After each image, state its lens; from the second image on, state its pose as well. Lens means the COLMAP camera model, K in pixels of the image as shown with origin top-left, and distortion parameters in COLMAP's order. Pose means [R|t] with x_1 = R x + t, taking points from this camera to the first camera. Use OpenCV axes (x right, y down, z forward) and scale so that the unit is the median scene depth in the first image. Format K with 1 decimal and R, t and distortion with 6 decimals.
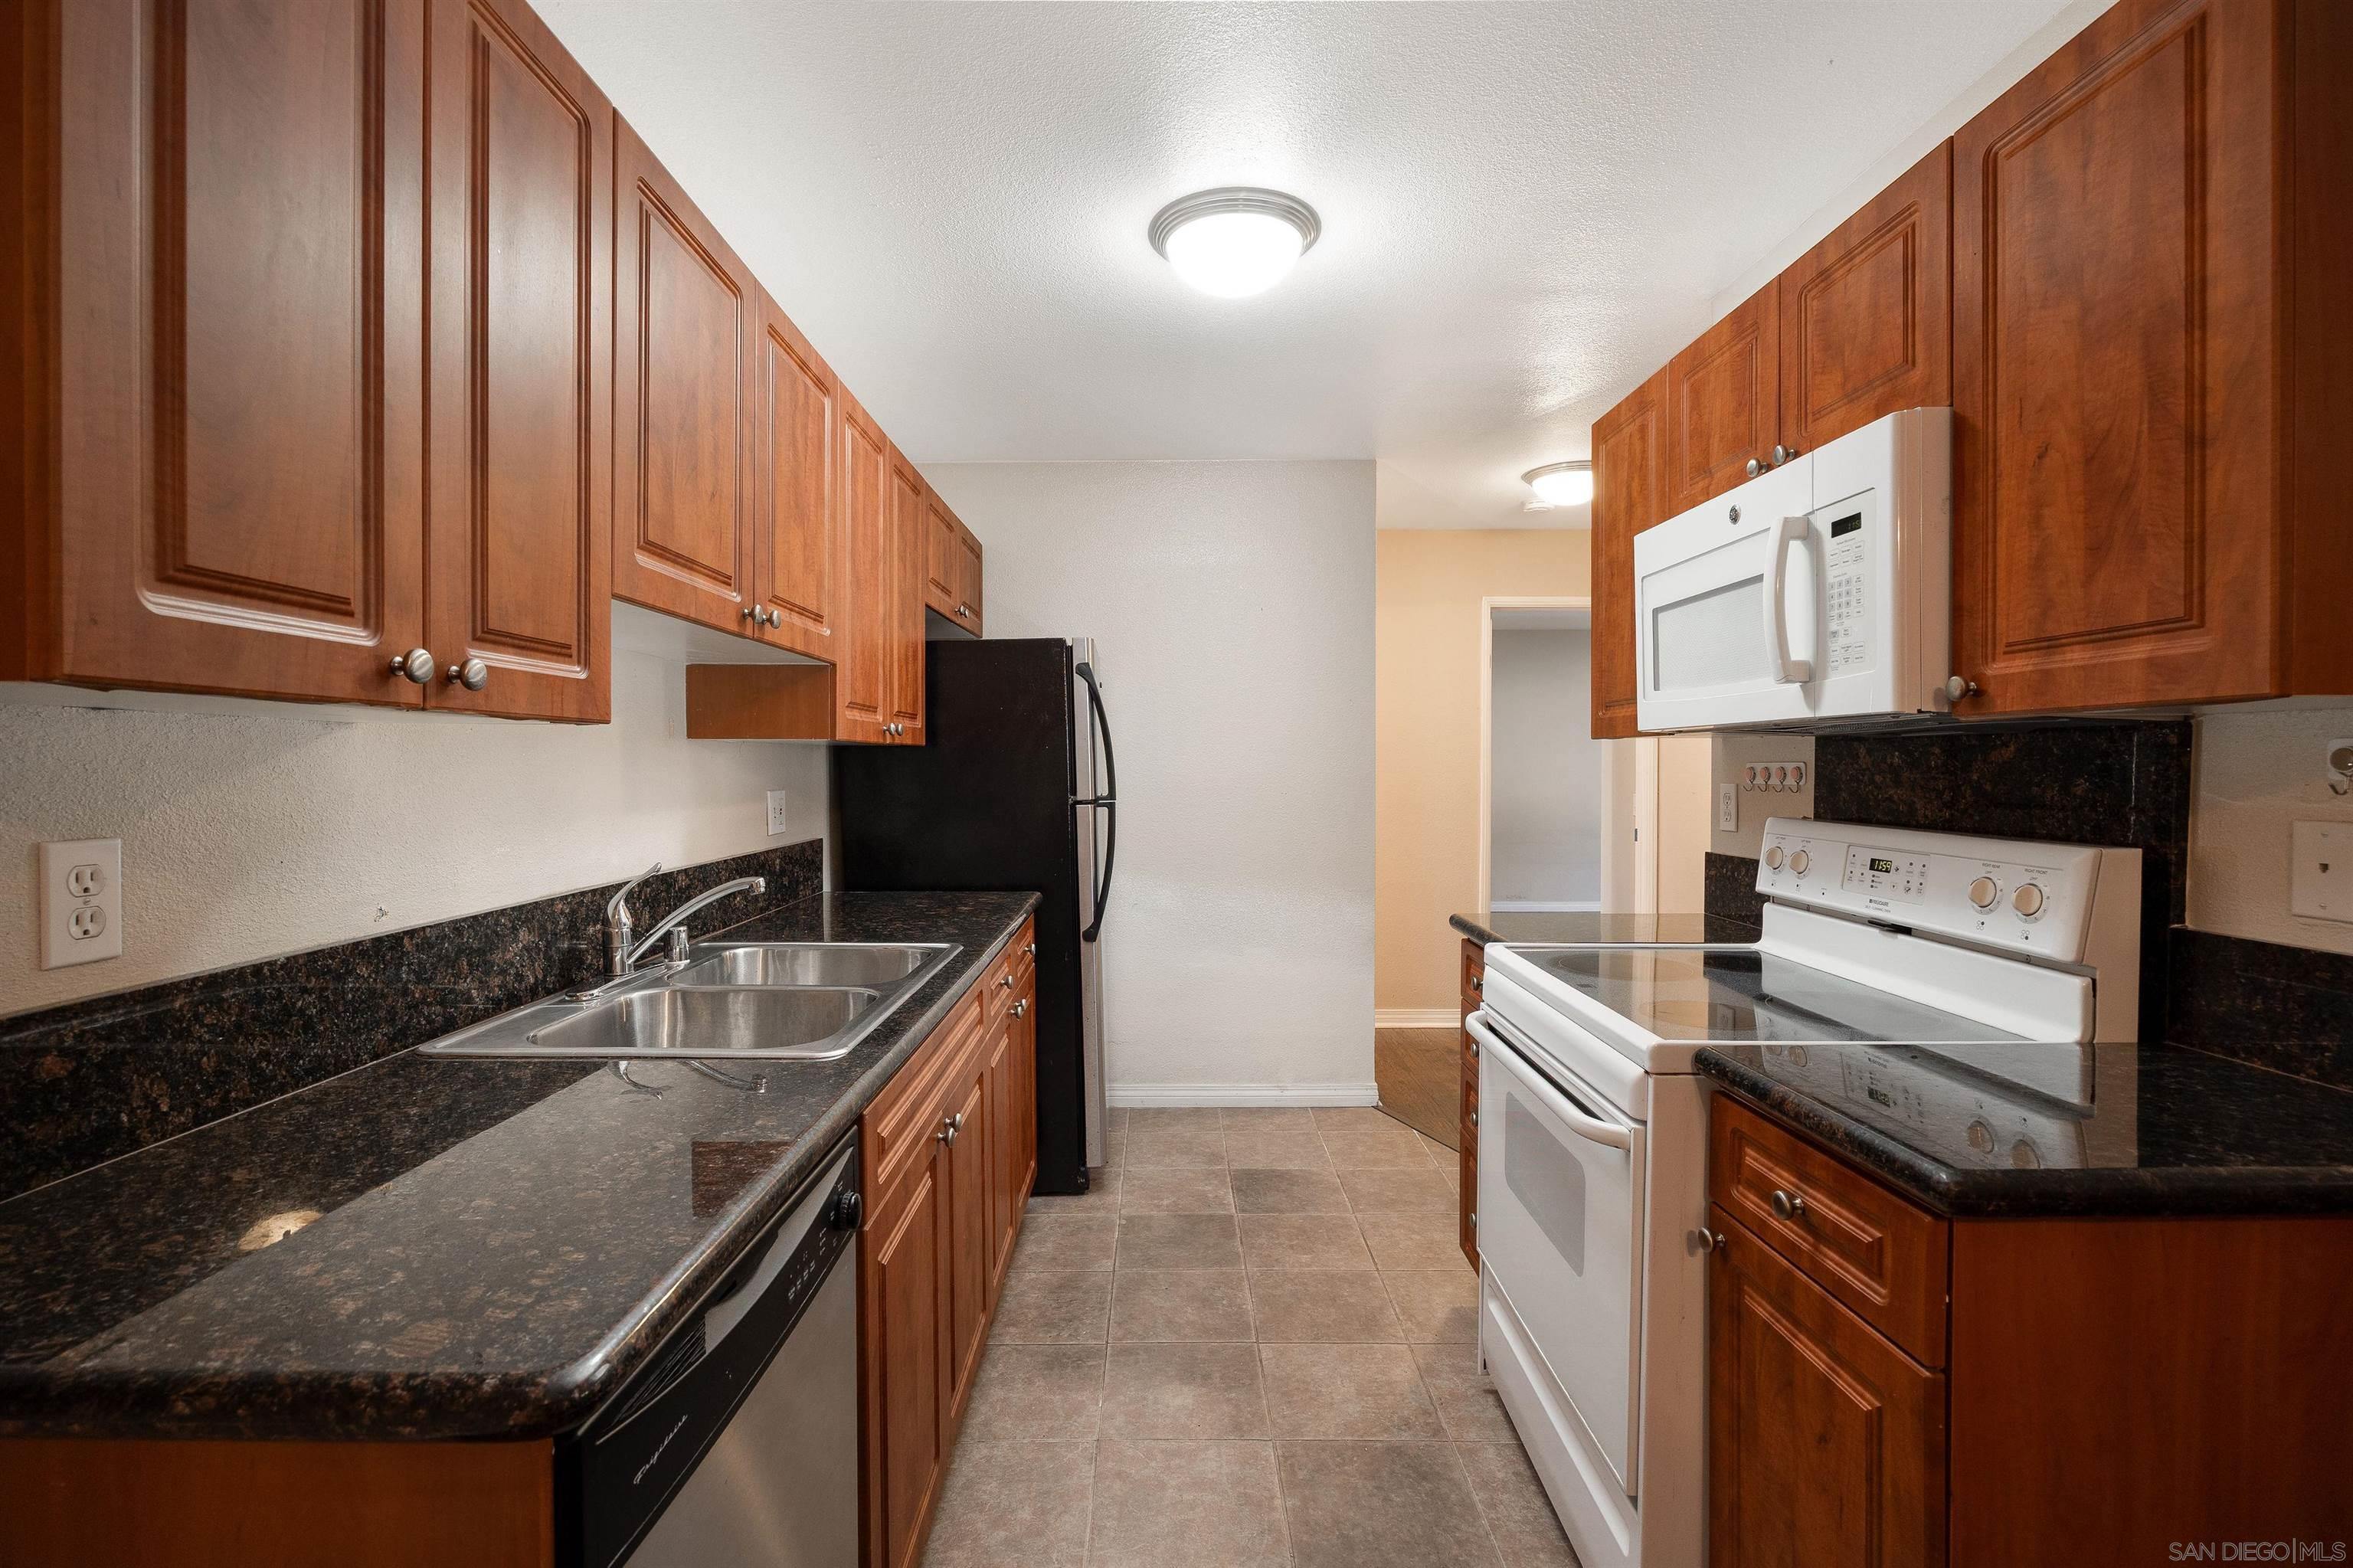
lens RADIAL K [[1054.6, 0, 1174.9], [0, 1054.6, 784.5], [0, 0, 1]] dist [-0.008631, -0.000462]
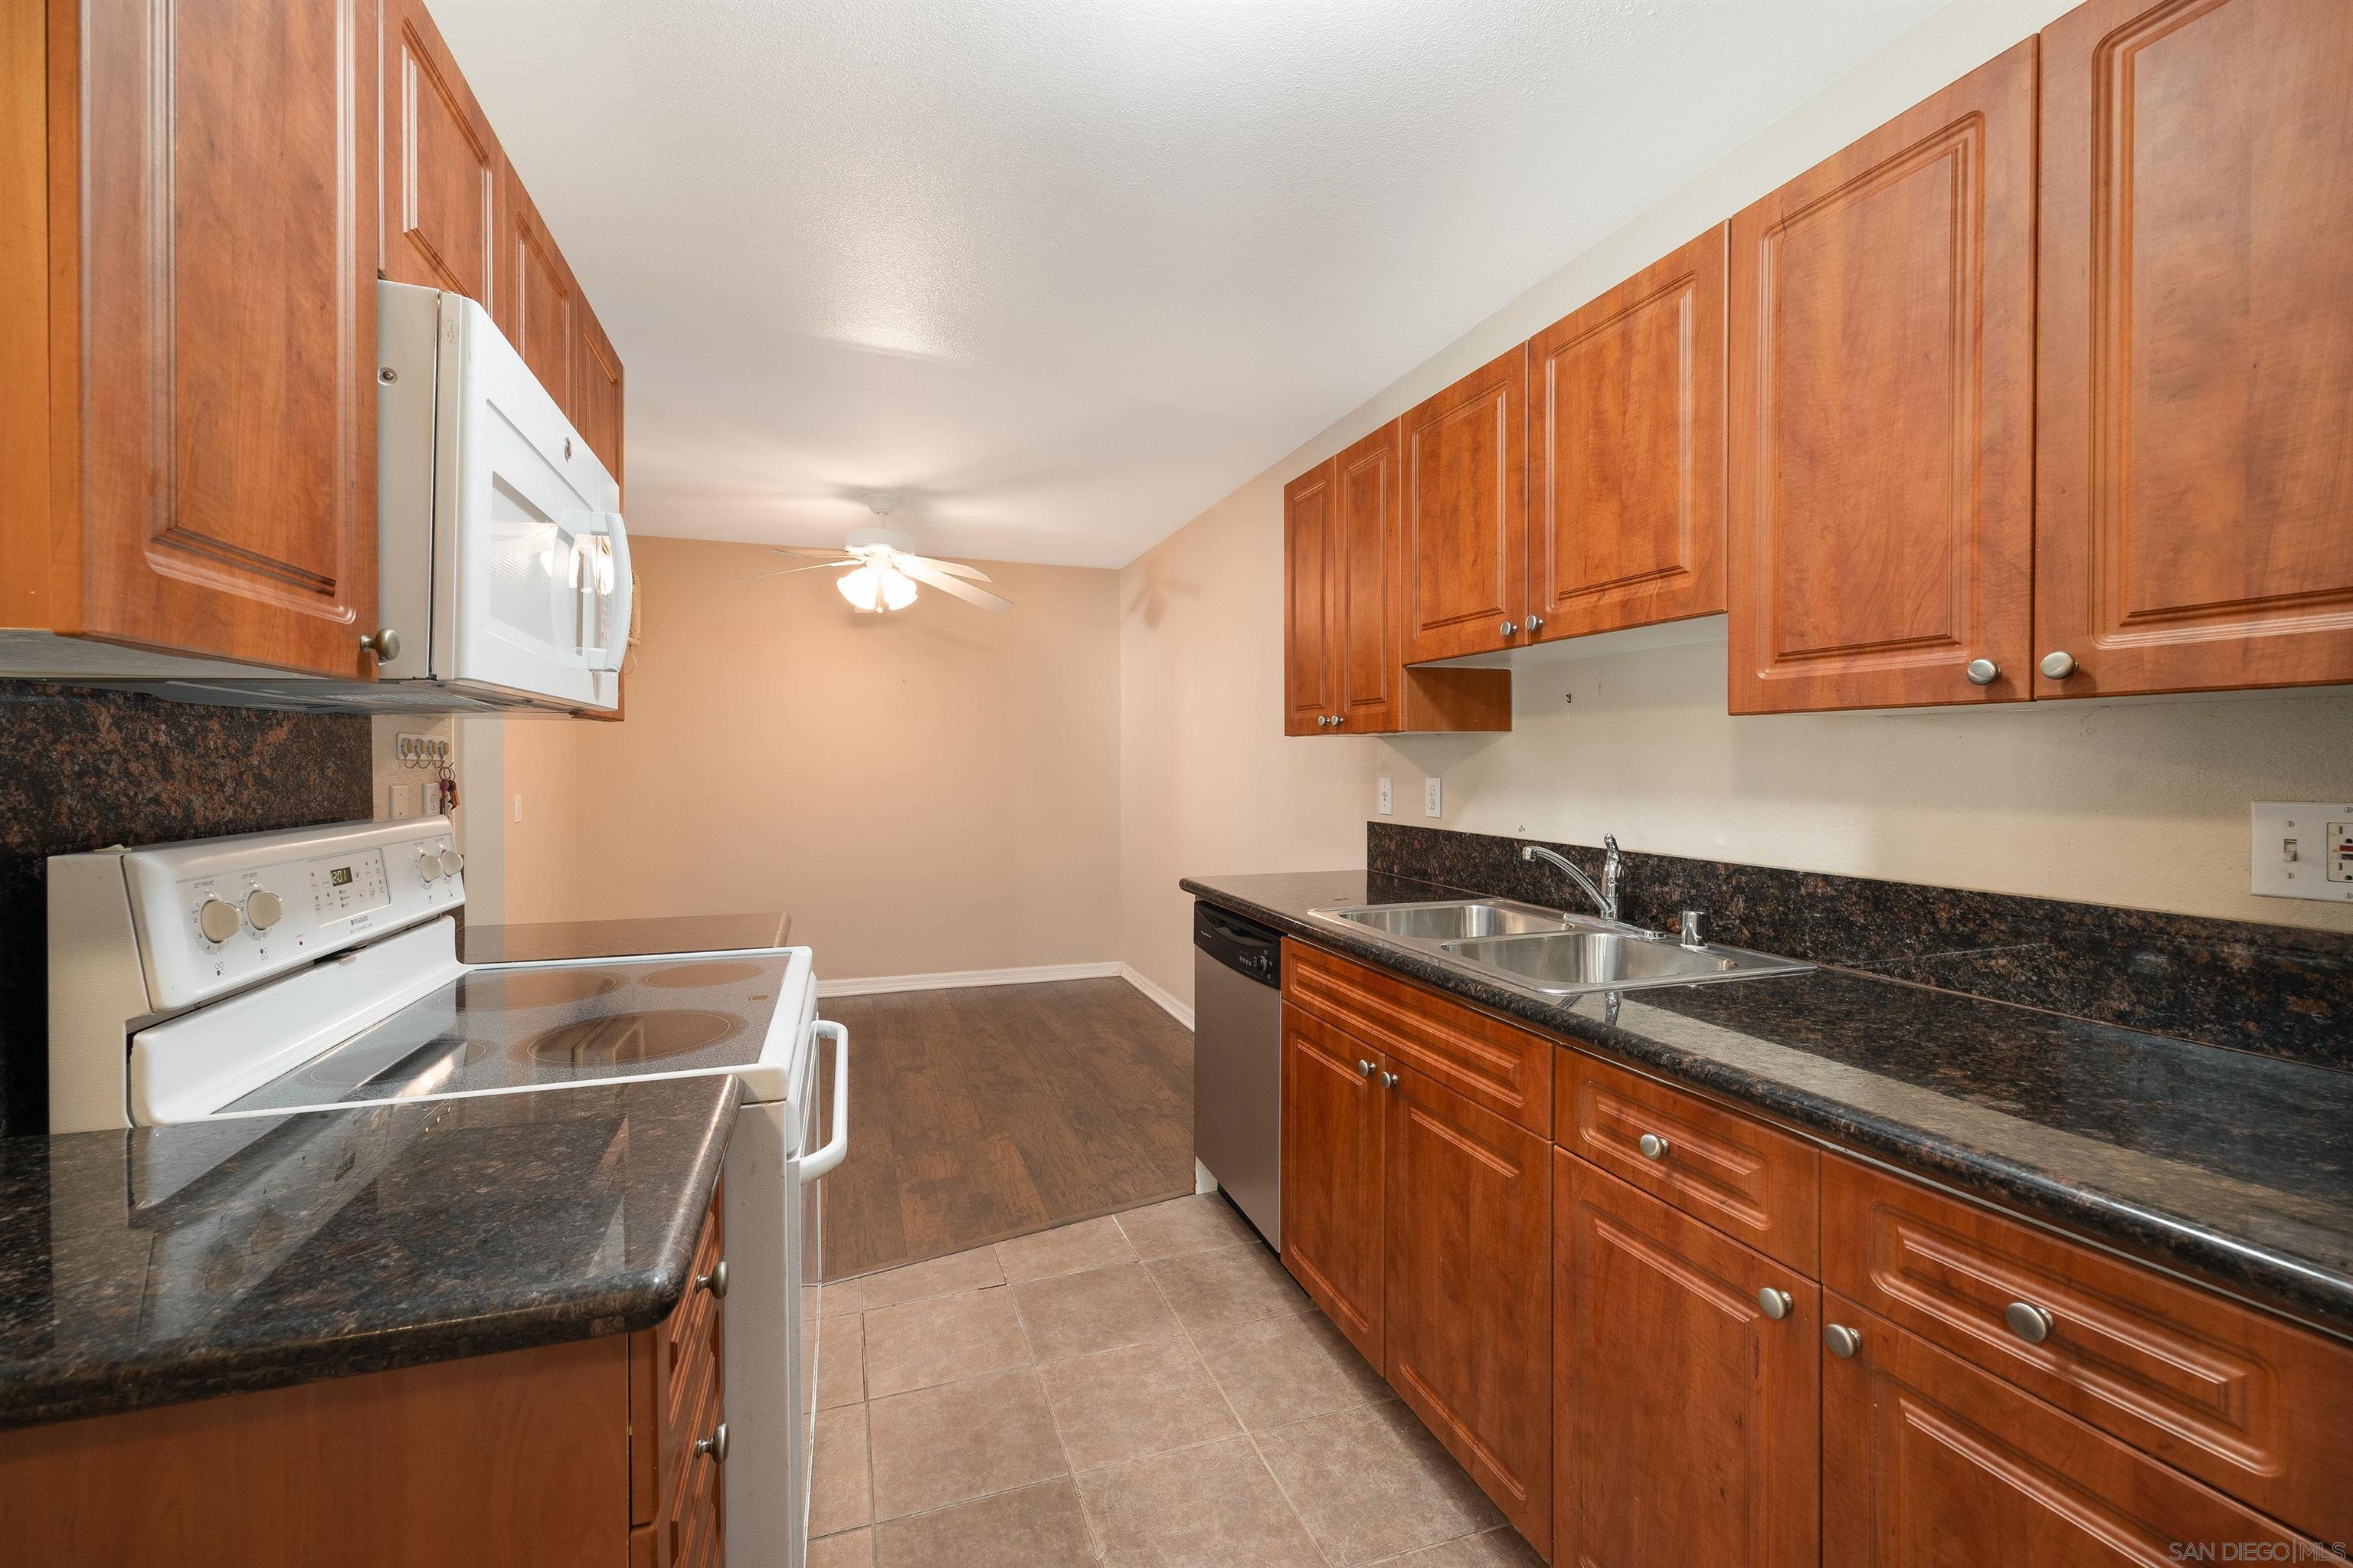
lens RADIAL K [[926.9, 0, 1179.1], [0, 926.9, 765.7], [0, 0, 1]] dist [0.010052, -0.000108]
pose [[-0.943821, 0.002839, -0.330445, 0.322539], [-0.006286, 0.999628, 0.026545, -0.027283], [0.330397, 0.027131, -0.943452, 1.892380]]
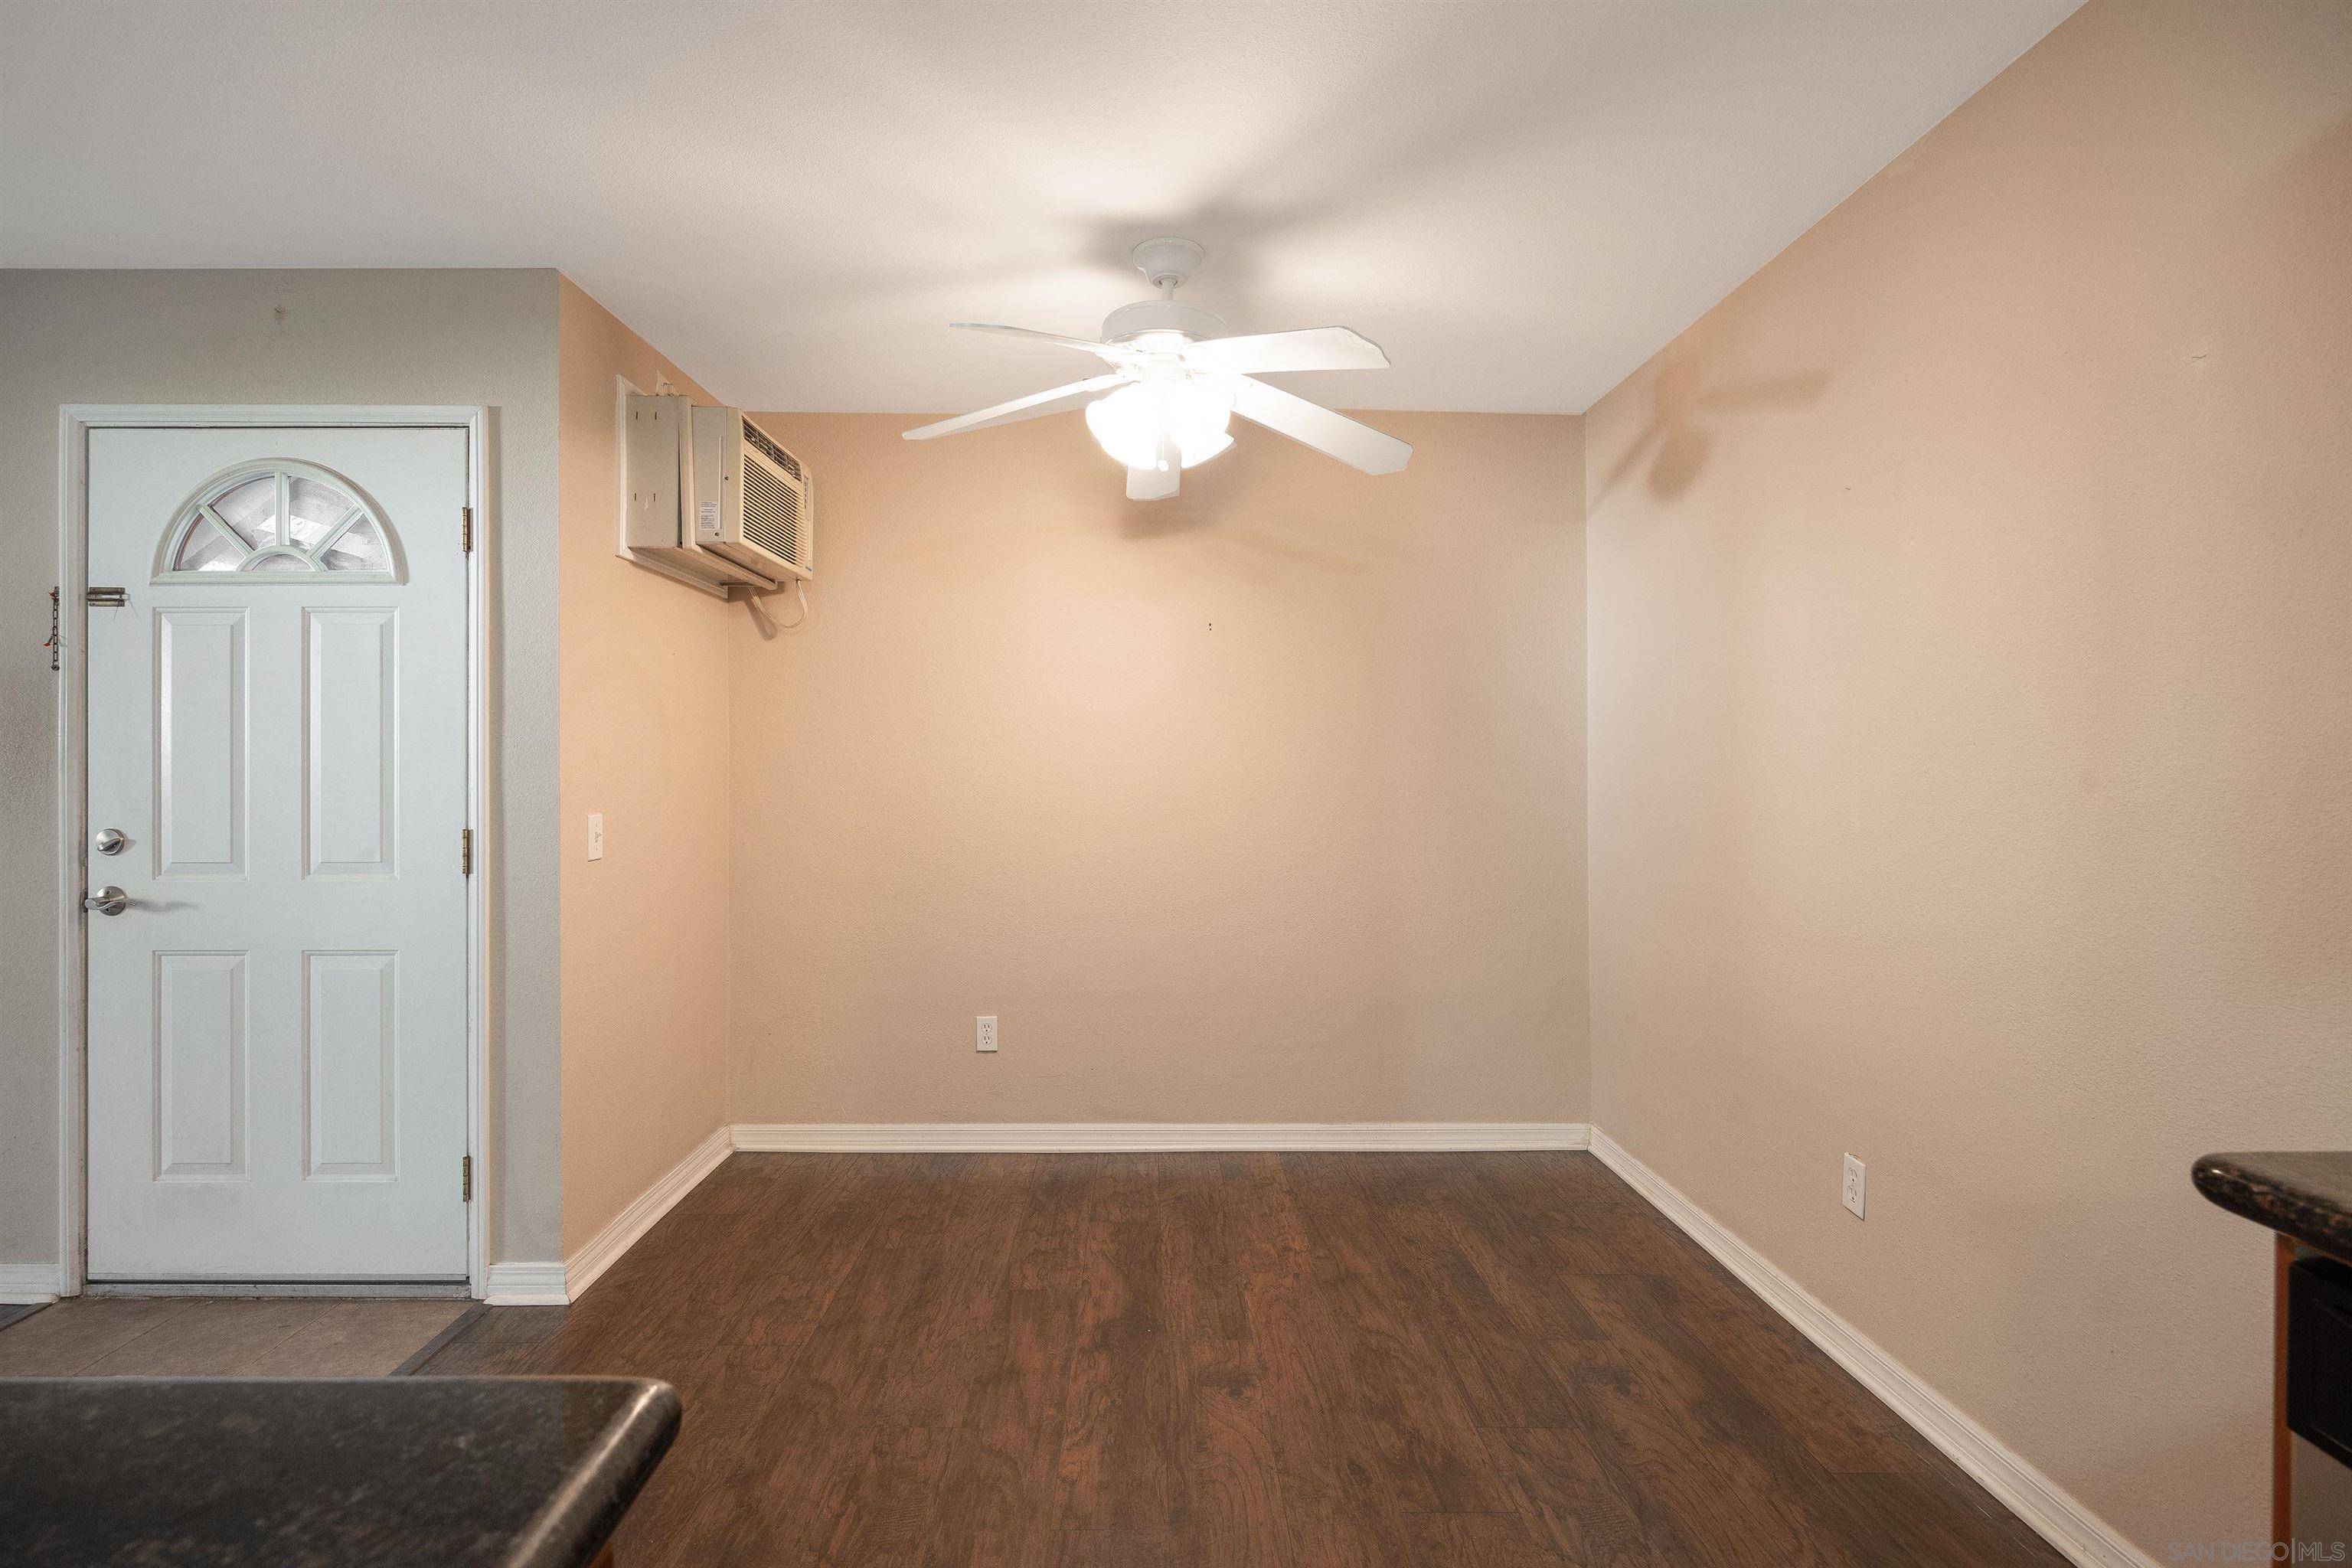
lens RADIAL K [[1235.5, 0, 1168.7], [0, 1235.5, 776.7], [0, 0, 1]] dist [-0.000175, 0.000078]
pose [[-0.999937, 0.003939, -0.010509, 0.302740], [0.003667, 0.999663, 0.025717, -0.011141], [0.010606, 0.025677, -0.999614, 1.574346]]
